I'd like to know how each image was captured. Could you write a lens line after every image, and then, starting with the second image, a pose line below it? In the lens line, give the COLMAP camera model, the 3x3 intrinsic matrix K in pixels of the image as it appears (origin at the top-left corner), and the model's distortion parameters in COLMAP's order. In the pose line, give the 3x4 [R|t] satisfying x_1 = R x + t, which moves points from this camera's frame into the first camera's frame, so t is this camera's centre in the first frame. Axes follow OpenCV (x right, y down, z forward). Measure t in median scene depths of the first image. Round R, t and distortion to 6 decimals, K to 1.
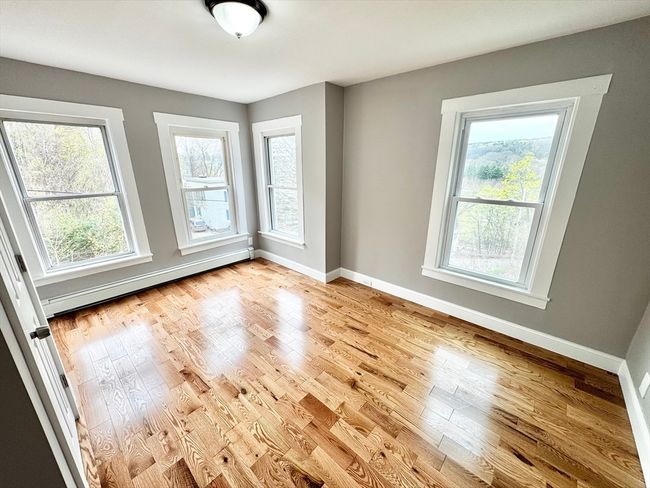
lens RADIAL K [[258.4, 0, 326.8], [0, 258.4, 244.4], [0, 0, 1]] dist [-0.000315, 0.000132]
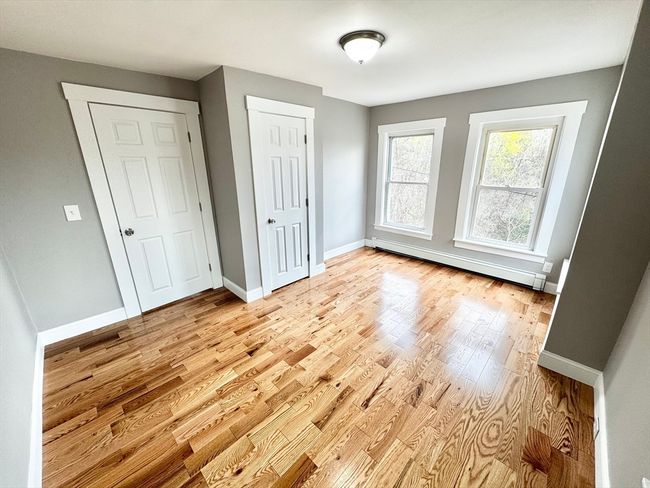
lens RADIAL K [[258.4, 0, 324.6], [0, 258.4, 243.5], [0, 0, 1]] dist [-0.000315, 0.000132]
pose [[-0.034456, 0.300035, -0.953306, 0.619947], [-0.291311, 0.909436, 0.296756, -0.166787], [0.956008, 0.287934, 0.056068, 0.536357]]
